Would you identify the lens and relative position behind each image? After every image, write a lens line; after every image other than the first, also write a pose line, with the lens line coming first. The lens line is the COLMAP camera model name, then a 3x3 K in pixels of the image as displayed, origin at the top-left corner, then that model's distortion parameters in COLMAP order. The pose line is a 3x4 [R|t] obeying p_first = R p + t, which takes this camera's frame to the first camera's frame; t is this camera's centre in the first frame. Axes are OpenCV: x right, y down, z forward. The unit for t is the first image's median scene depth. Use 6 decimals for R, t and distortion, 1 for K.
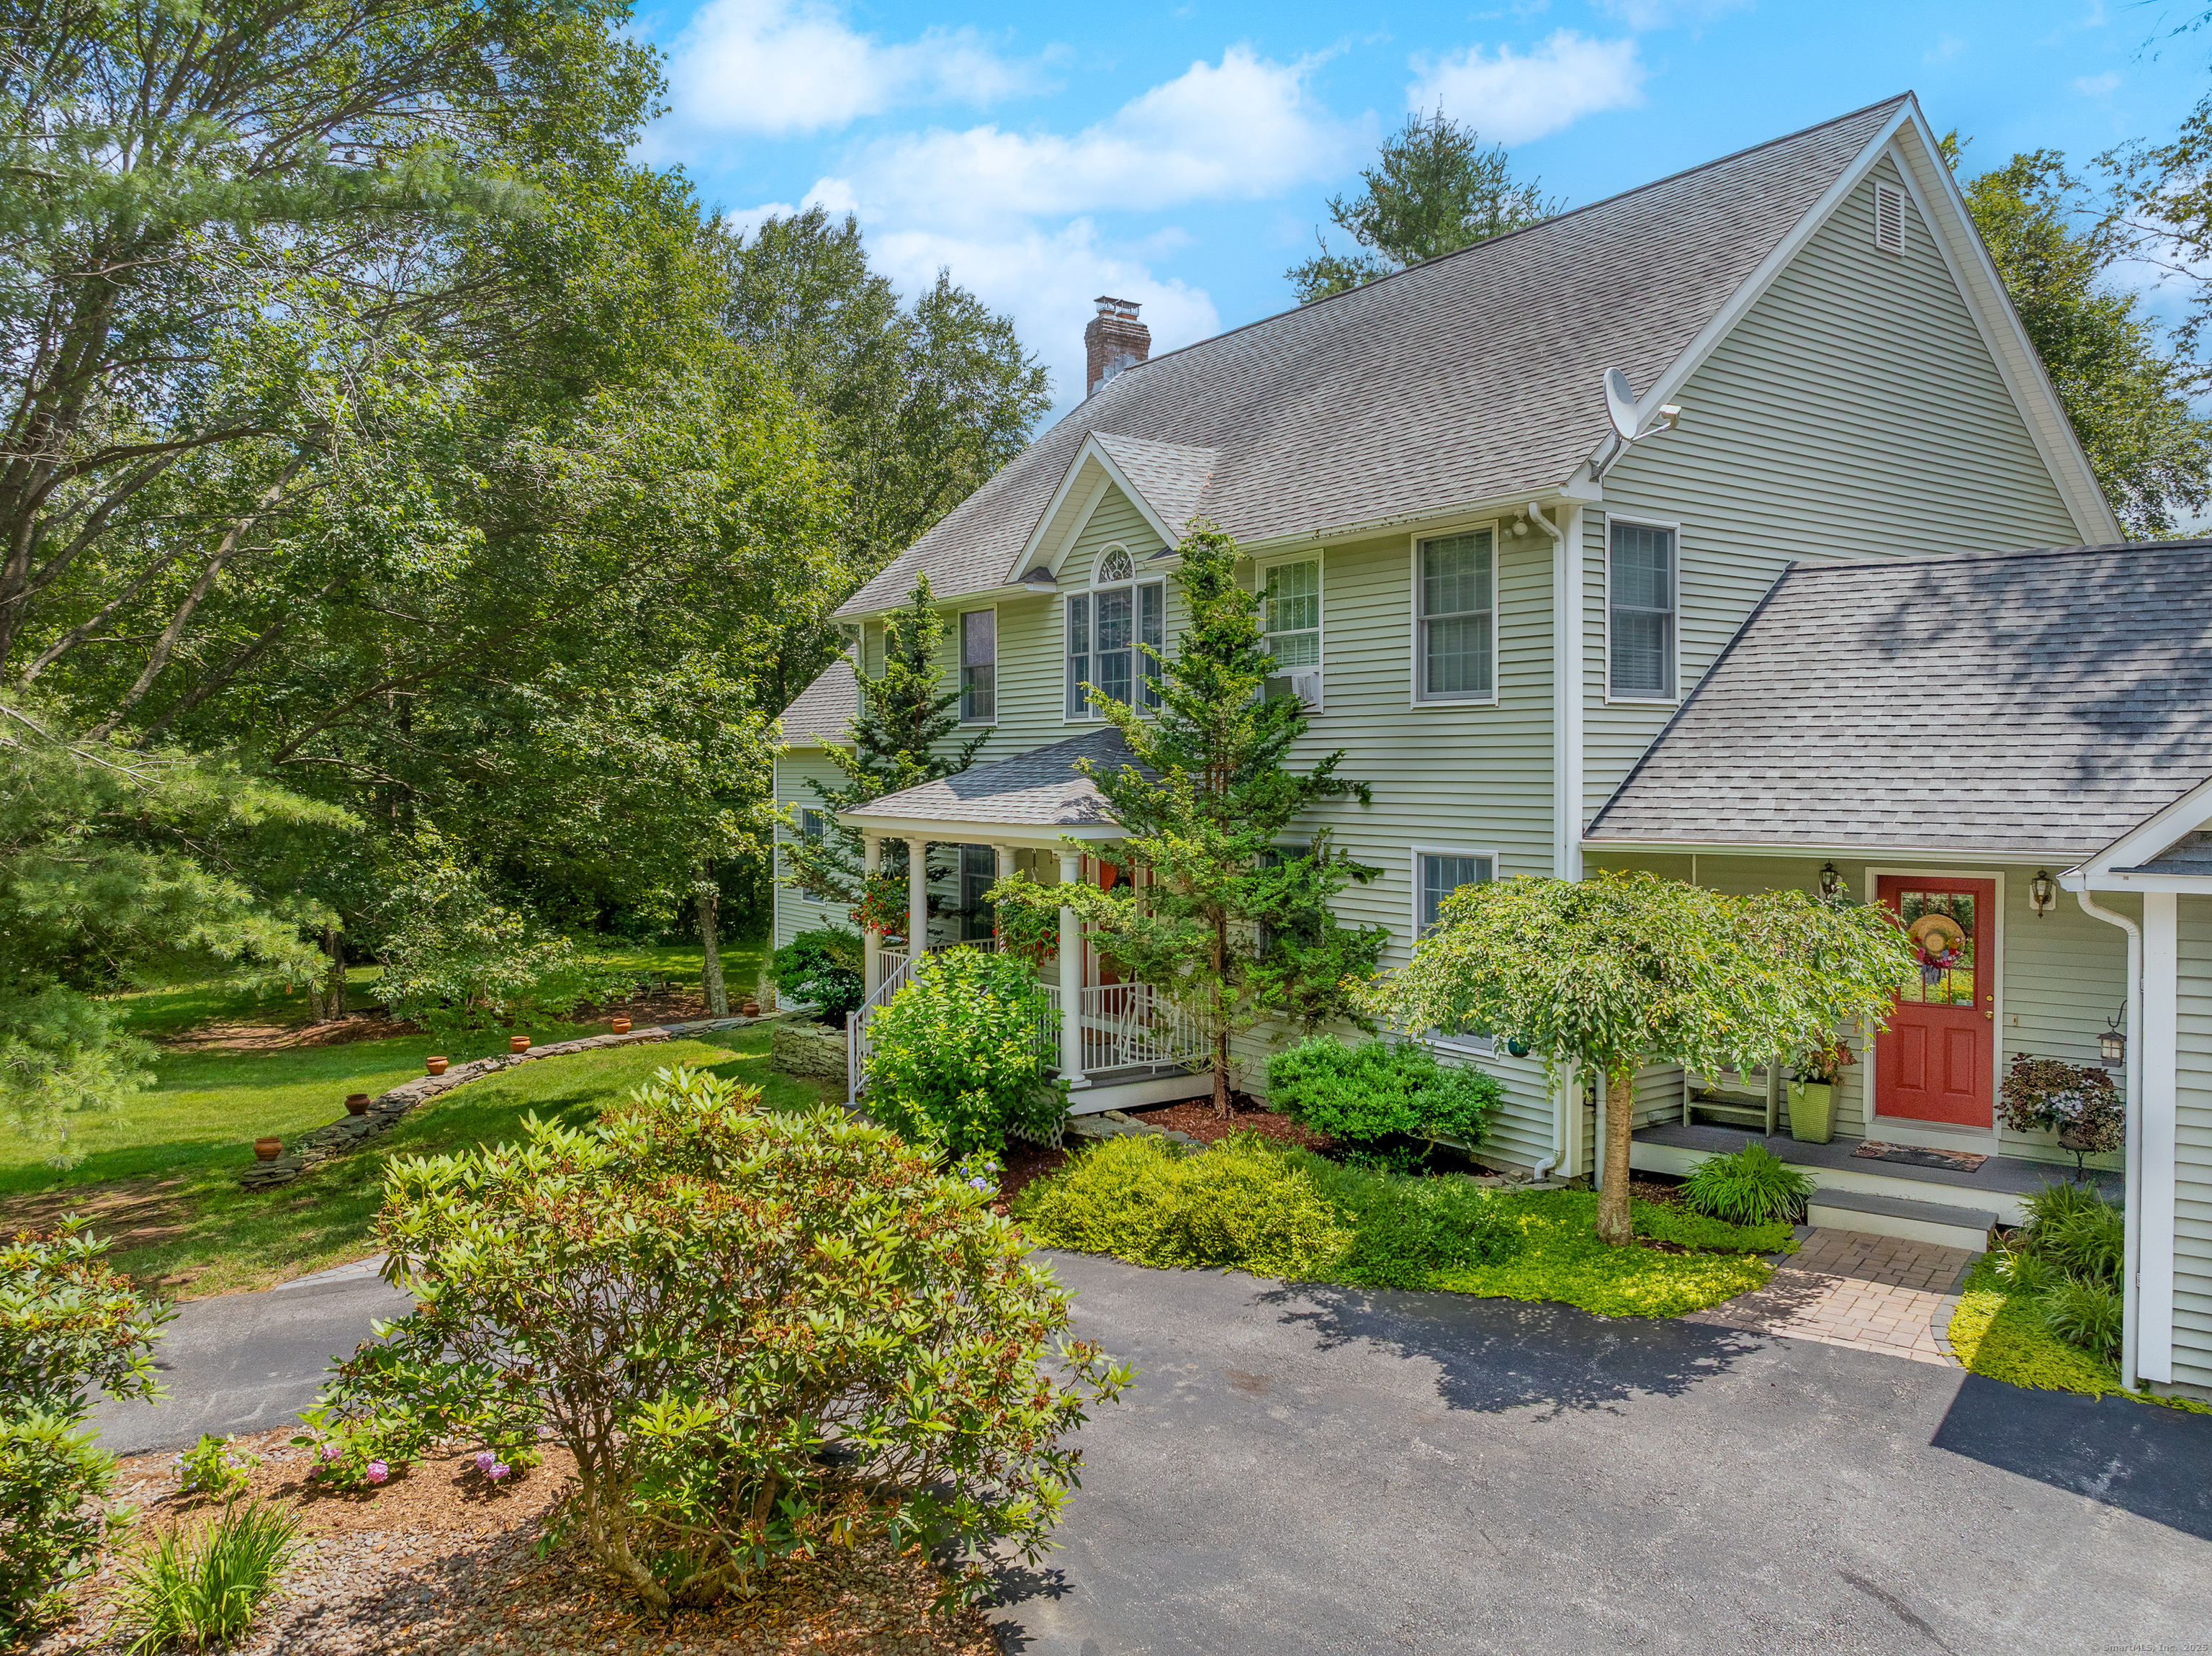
lens RADIAL K [[1584.7, 0, 1126.2], [0, 1584.7, 782.1], [0, 0, 1]] dist [-0.011336, -0.019839]
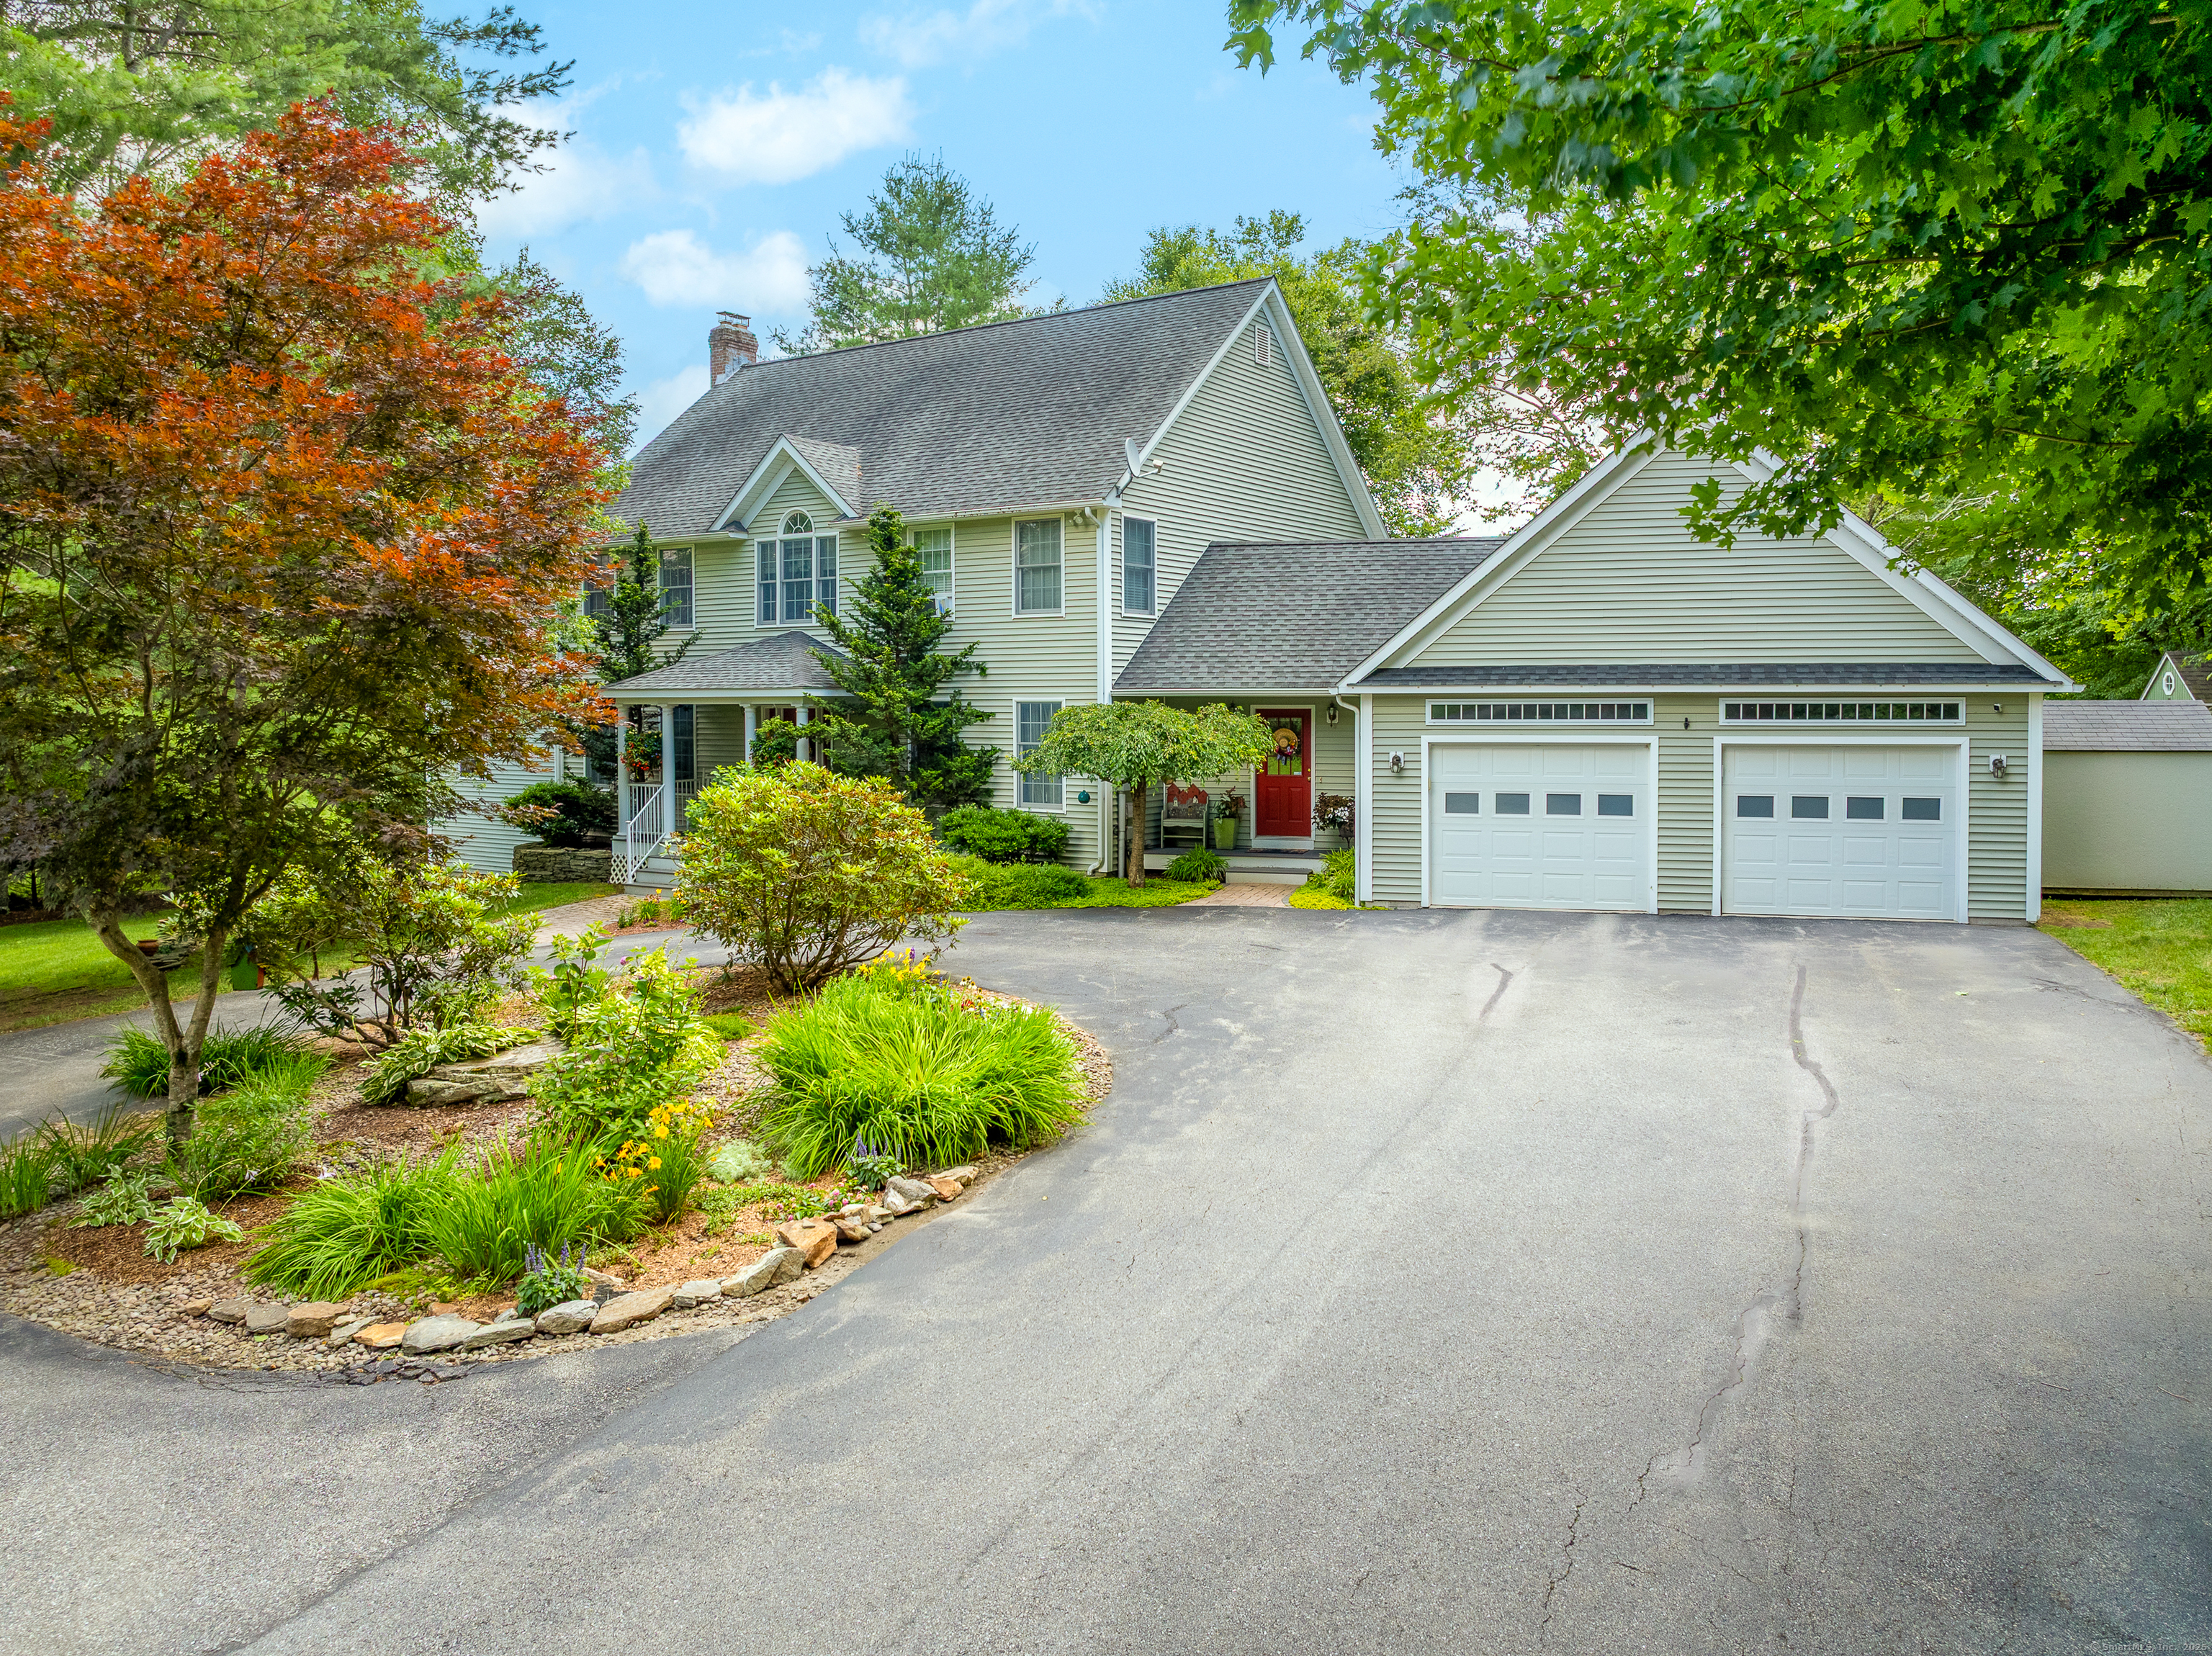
lens RADIAL K [[1584.7, 0, 1162.6], [0, 1584.7, 777.4], [0, 0, 1]] dist [-0.011336, -0.019839]
pose [[0.924130, -0.018067, 0.381651, -0.325430], [0.003818, 0.999268, 0.038058, 0.060431], [-0.382059, -0.033713, 0.923523, -0.655644]]
